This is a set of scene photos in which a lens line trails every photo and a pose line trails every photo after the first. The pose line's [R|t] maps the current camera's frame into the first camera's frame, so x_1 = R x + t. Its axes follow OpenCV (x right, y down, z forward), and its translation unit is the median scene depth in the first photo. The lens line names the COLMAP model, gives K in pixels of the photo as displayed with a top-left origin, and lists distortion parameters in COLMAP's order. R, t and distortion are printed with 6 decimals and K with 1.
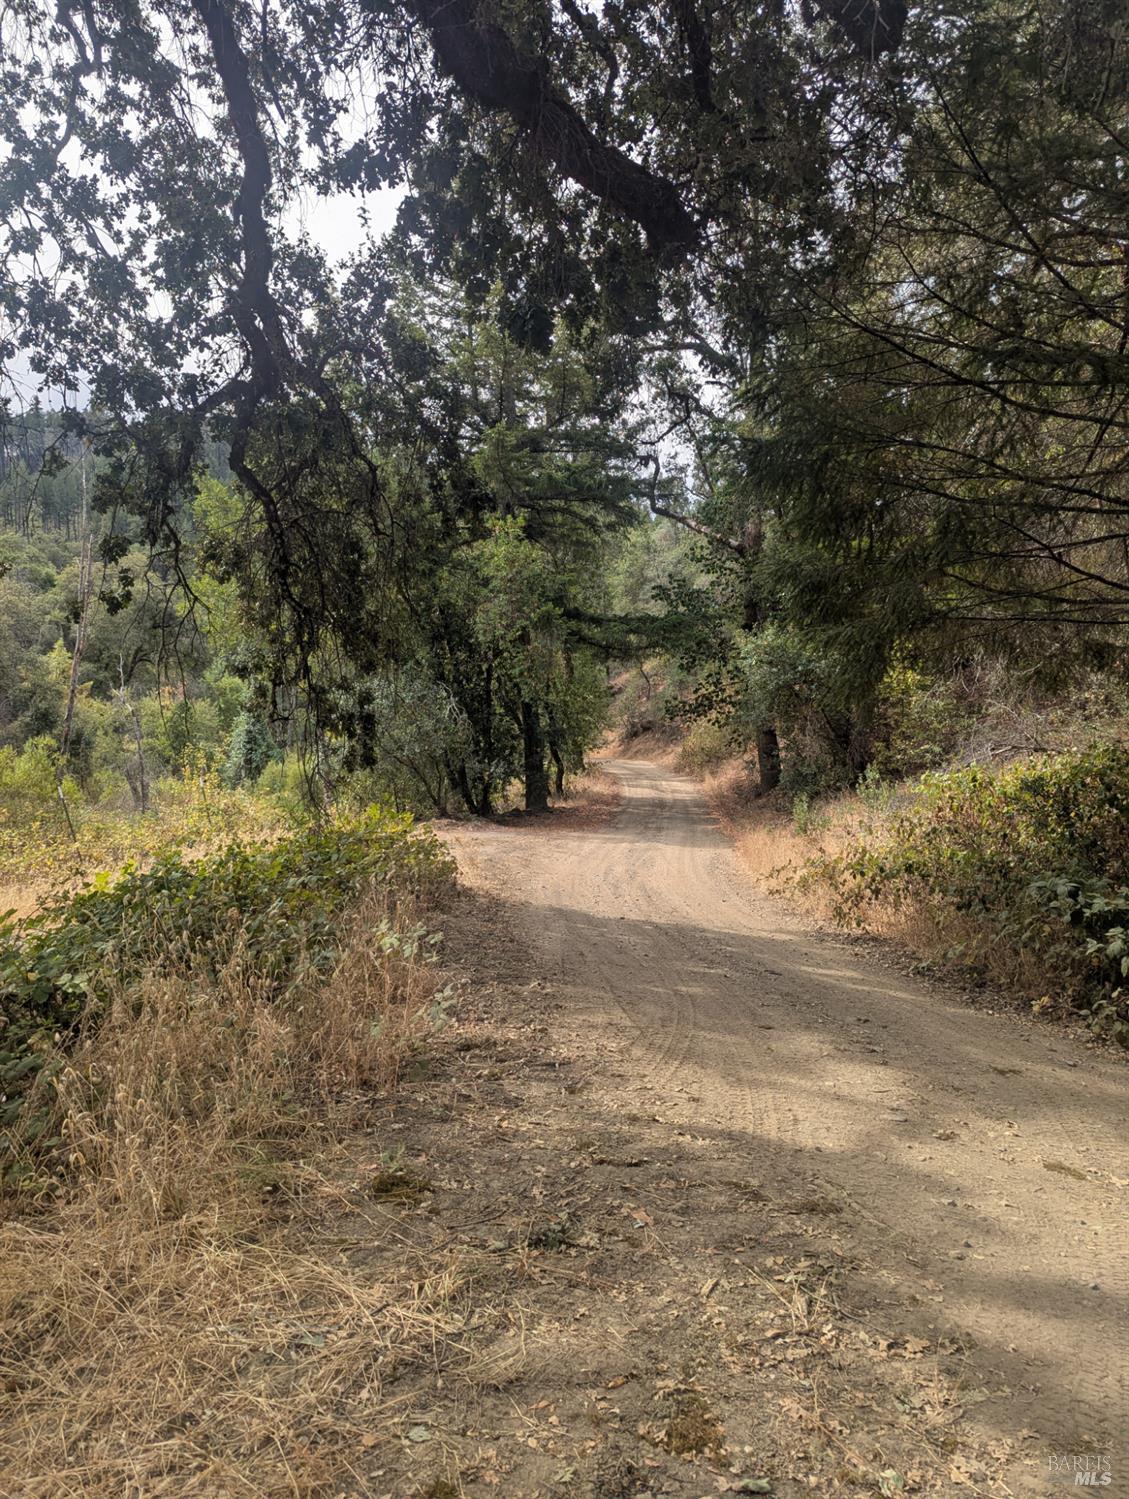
lens RADIAL K [[1074.0, 0, 564.5], [0, 1074.0, 749.5], [0, 0, 1]] dist [0.060083, -0.054969]
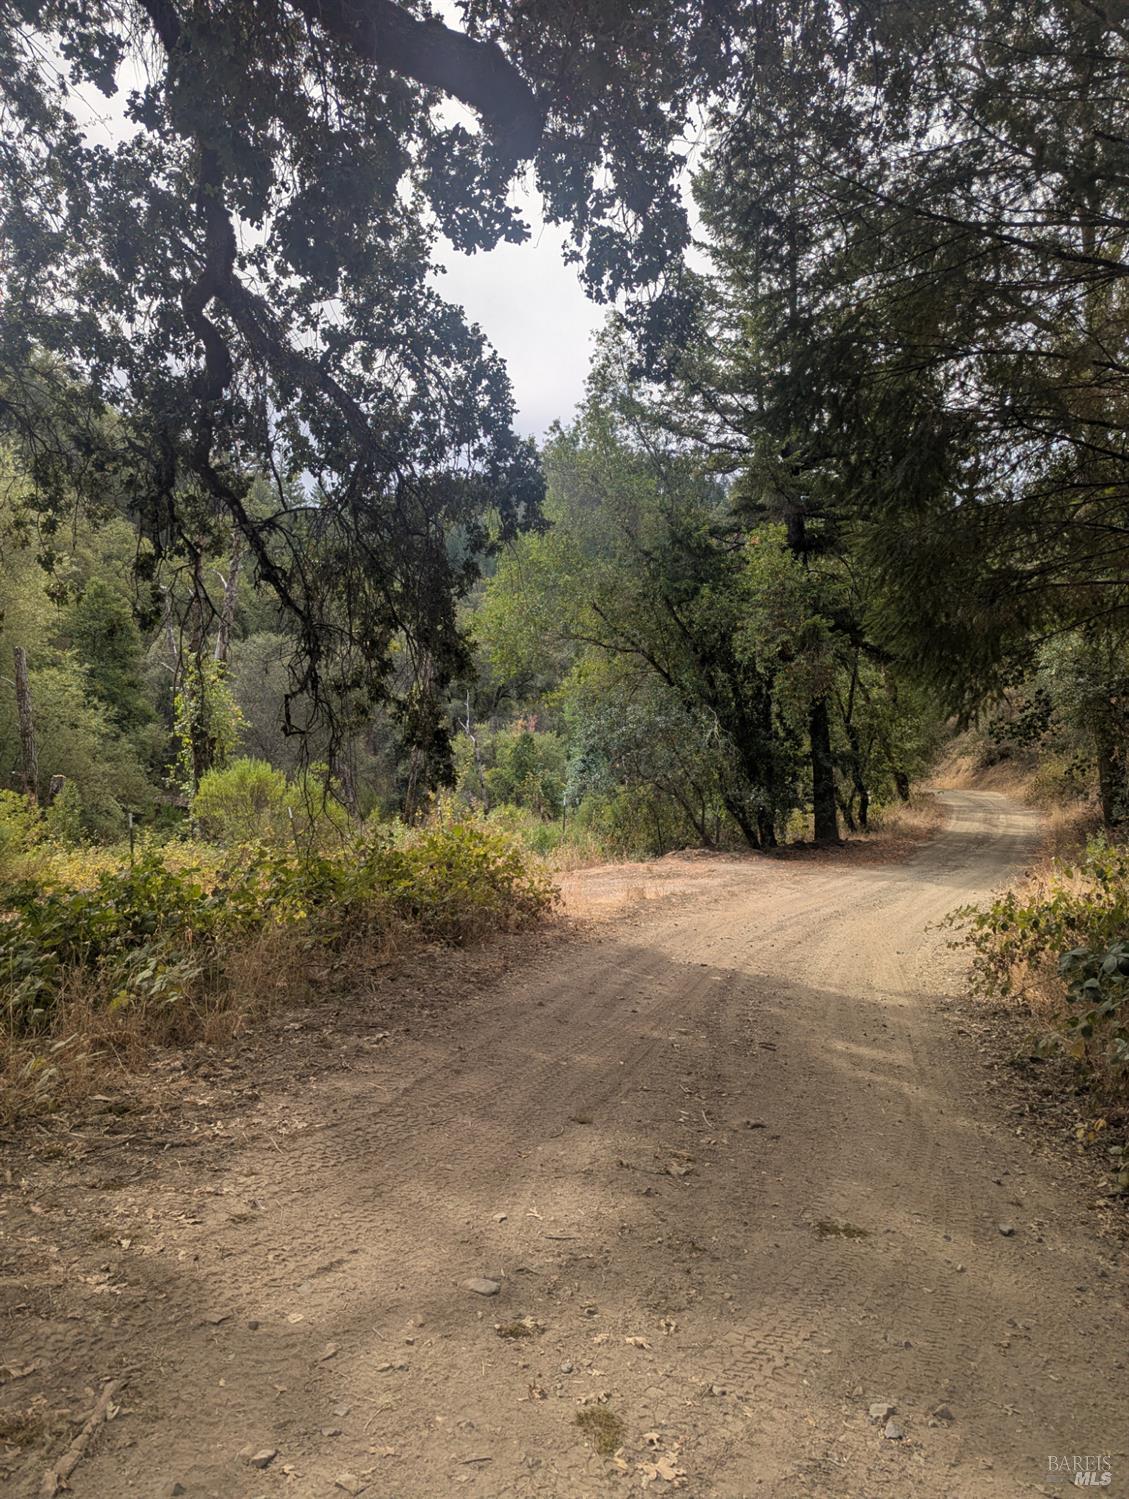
lens RADIAL K [[1074.0, 0, 564.5], [0, 1074.0, 749.5], [0, 0, 1]] dist [0.060083, -0.054969]
pose [[0.936224, -0.008389, -0.351304, 0.086680], [-0.002117, 0.999562, -0.029513, 0.004235], [0.351398, 0.028374, 0.935796, 0.057039]]
